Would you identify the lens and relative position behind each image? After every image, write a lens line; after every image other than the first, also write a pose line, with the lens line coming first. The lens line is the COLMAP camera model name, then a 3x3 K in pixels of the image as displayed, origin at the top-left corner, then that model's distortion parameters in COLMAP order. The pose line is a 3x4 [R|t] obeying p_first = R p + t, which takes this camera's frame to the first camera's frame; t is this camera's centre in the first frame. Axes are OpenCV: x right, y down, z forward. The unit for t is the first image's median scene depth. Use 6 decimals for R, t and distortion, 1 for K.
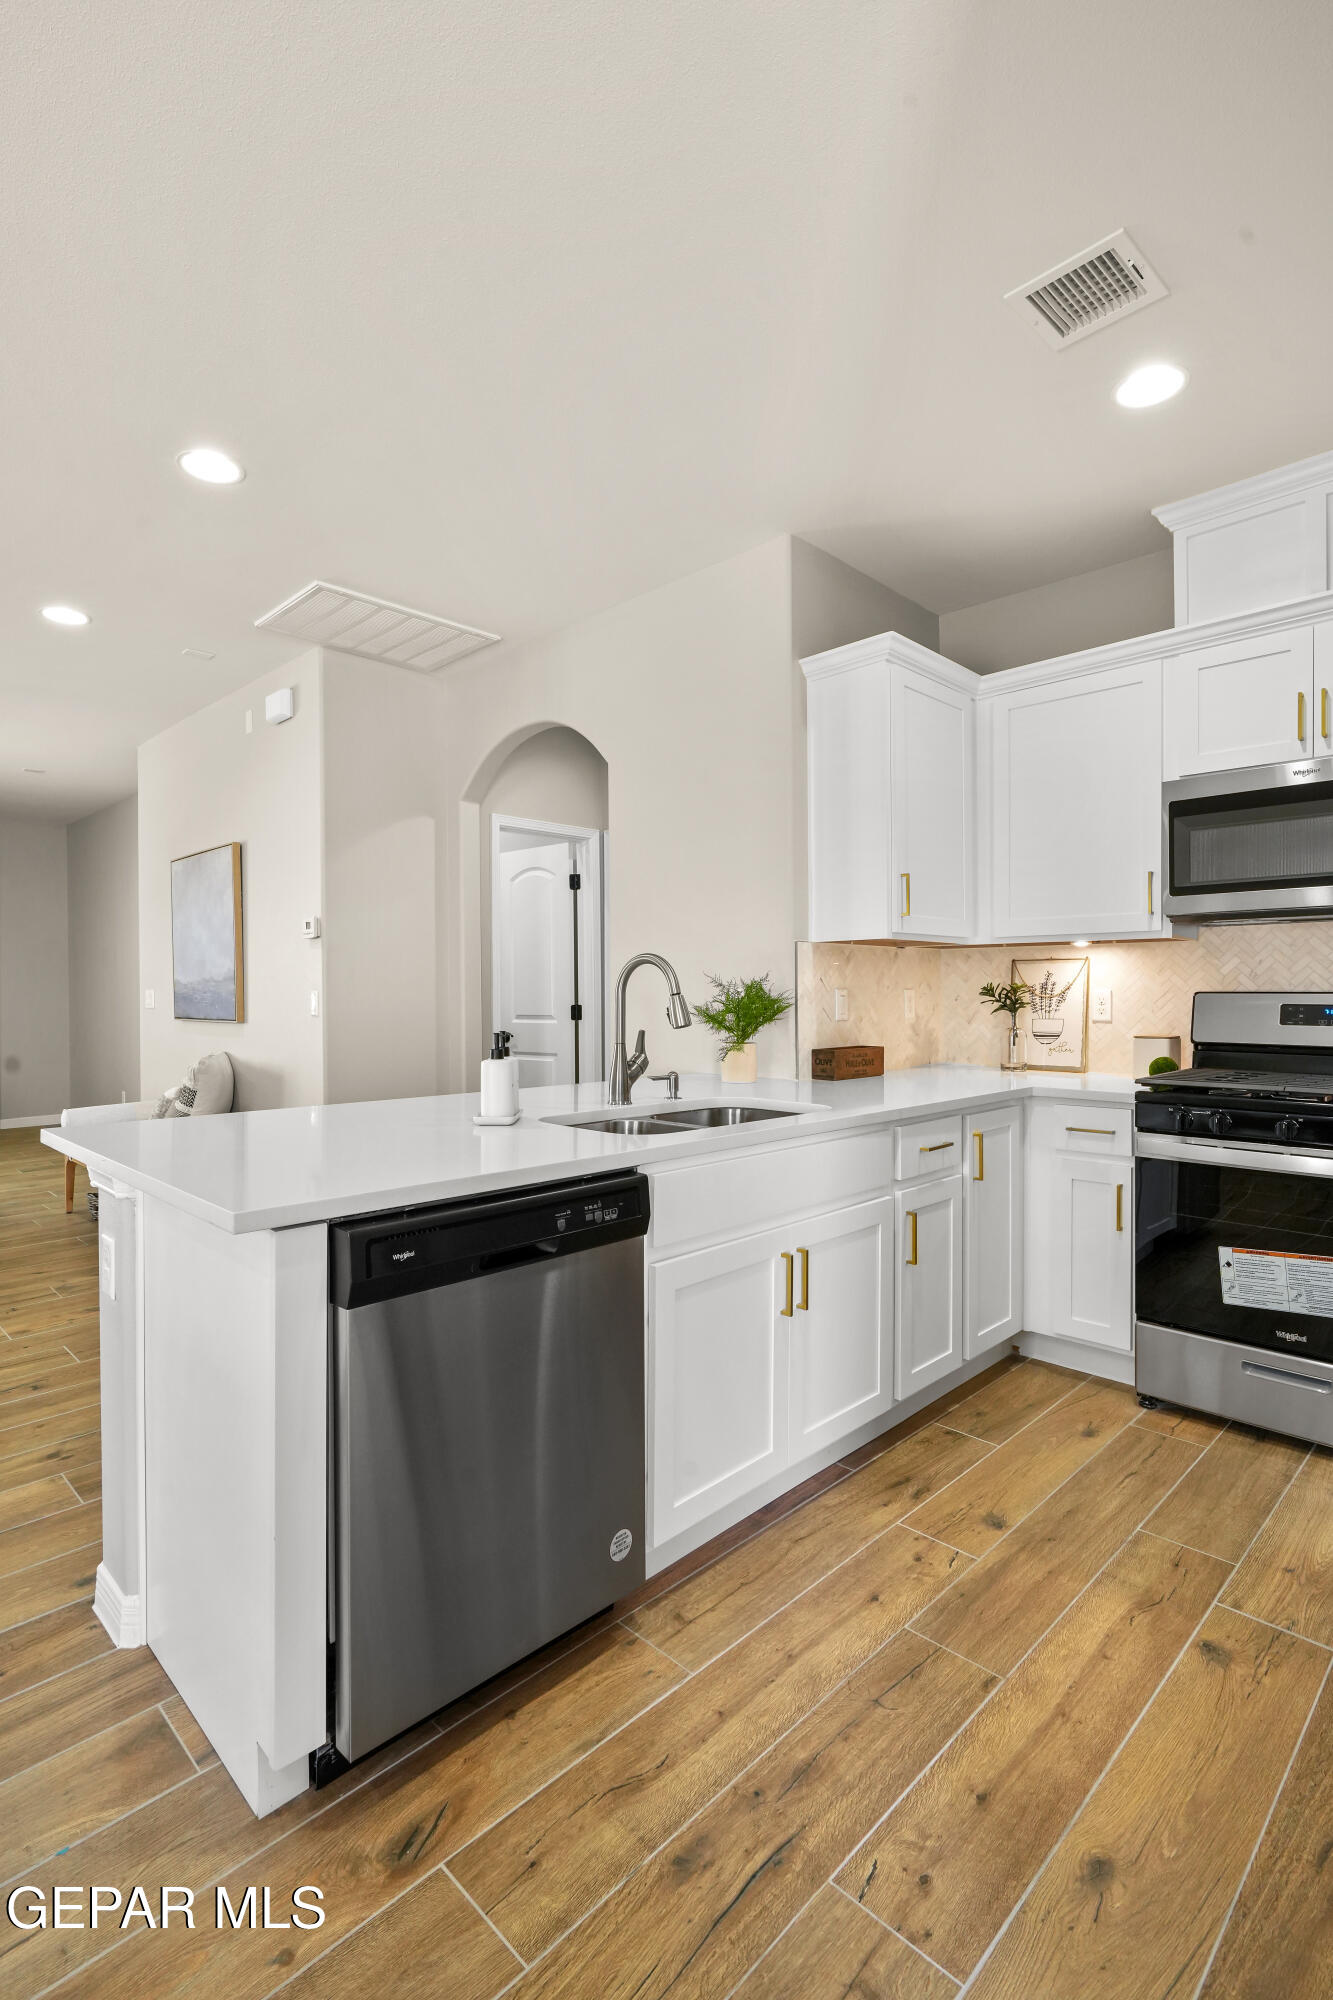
lens RADIAL K [[947.1, 0, 660.7], [0, 947.1, 998.5], [0, 0, 1]] dist [-0.004855, 0.000931]
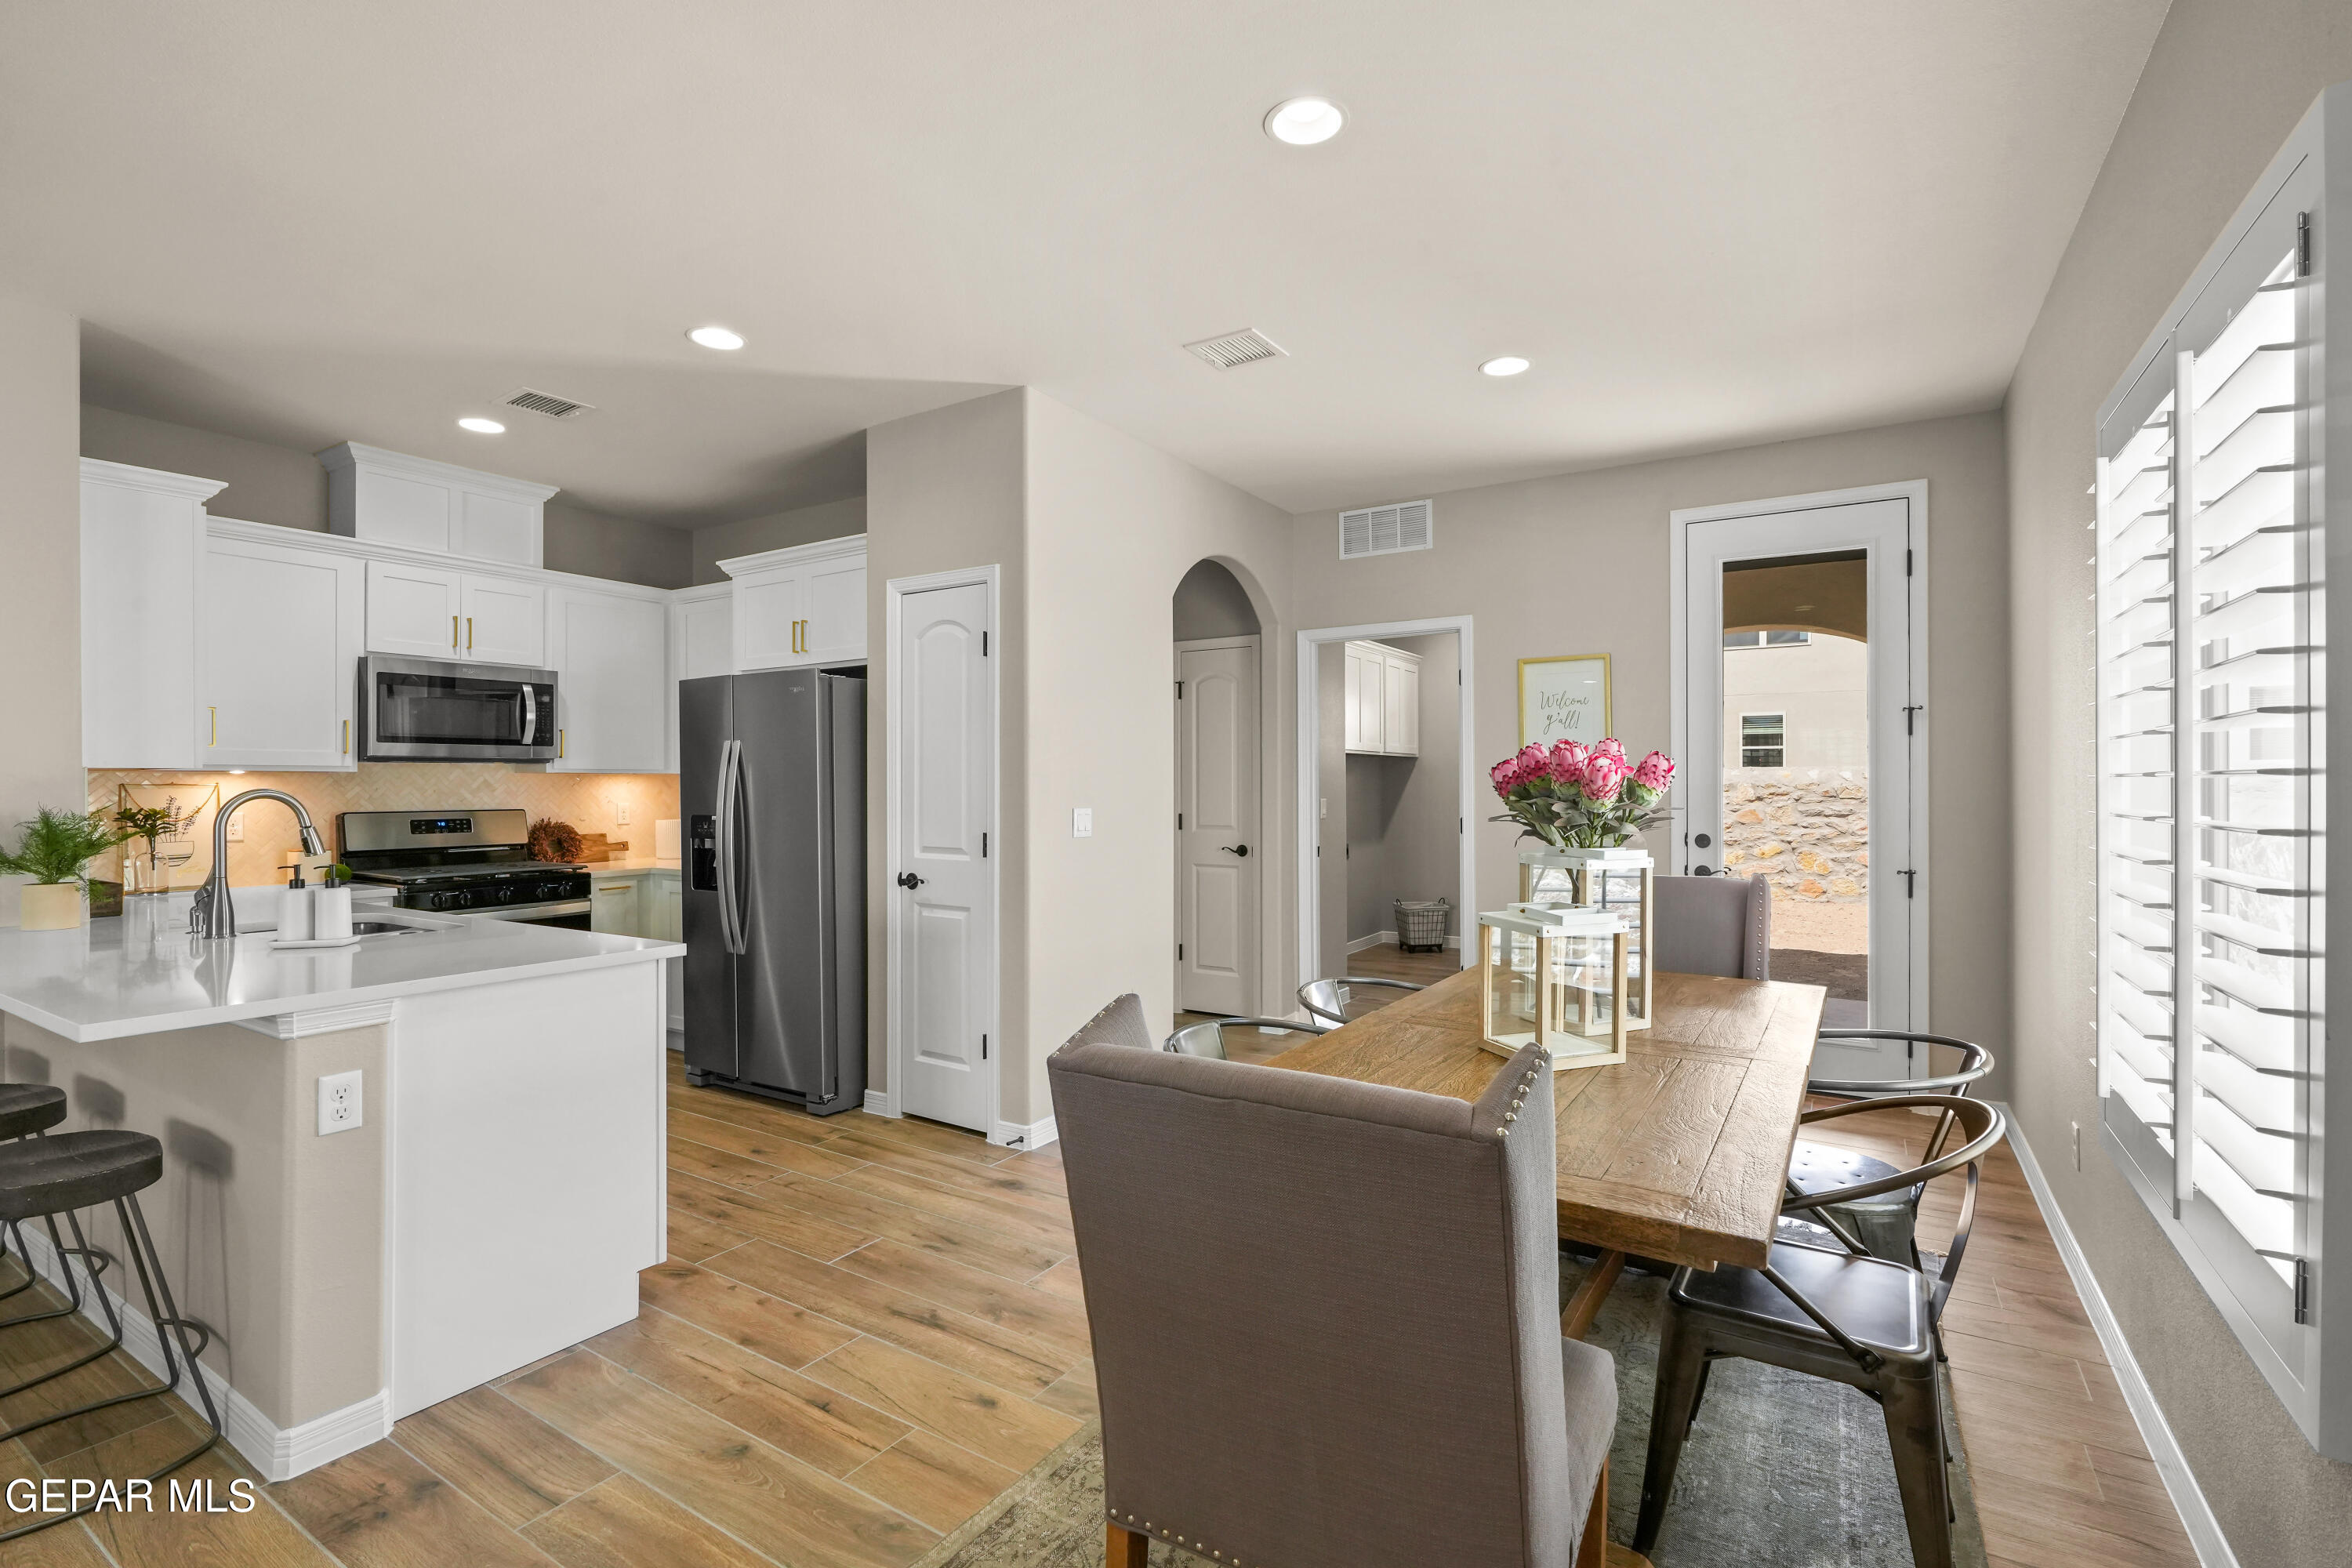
lens RADIAL K [[1066.1, 0, 1173.1], [0, 1066.1, 780.2], [0, 0, 1]] dist [-0.000929, 0.001355]
pose [[-0.212539, 0.007238, 0.977126, -1.172388], [0.013778, 0.999895, -0.004409, -0.031712], [-0.977055, 0.012526, -0.212616, 0.216593]]
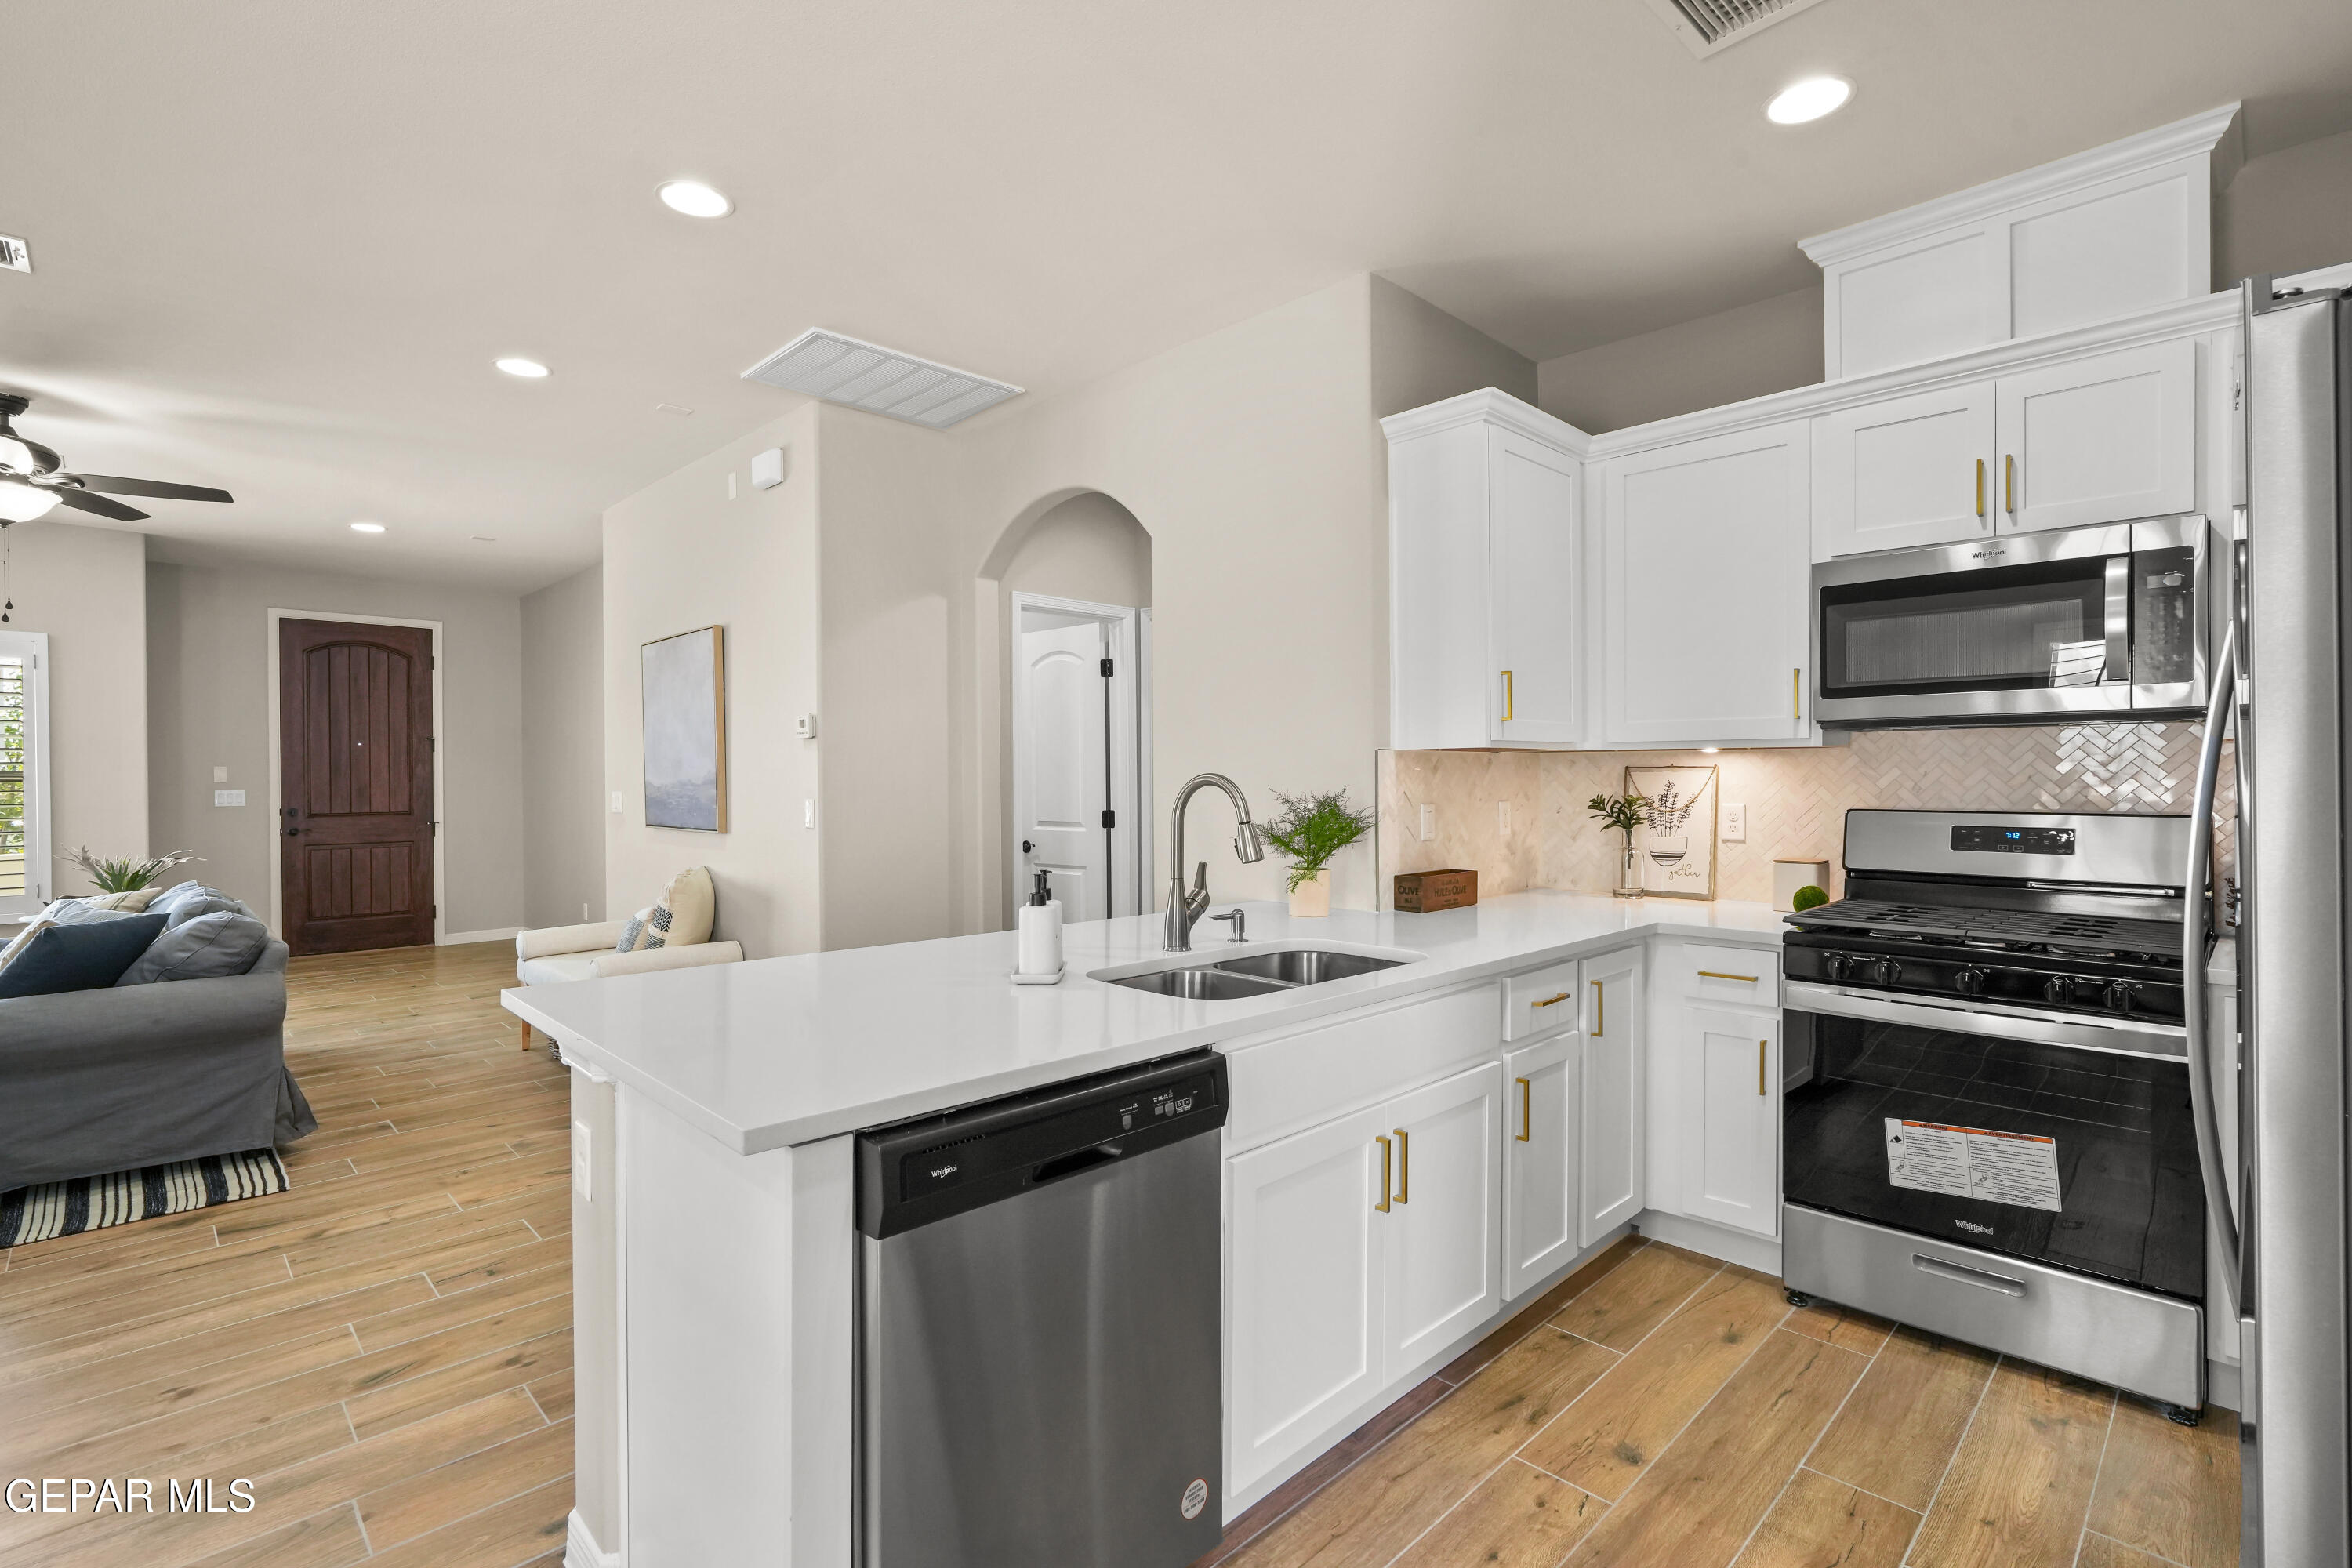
lens RADIAL K [[1080.2, 0, 1179.8], [0, 1080.2, 785.3], [0, 0, 1]] dist [-0.008193, 0.004084]
pose [[0.999954, -0.000223, -0.009546, -0.026880], [0.000236, 0.999999, 0.001337, -0.031918], [0.009546, -0.001340, 0.999954, 0.028605]]
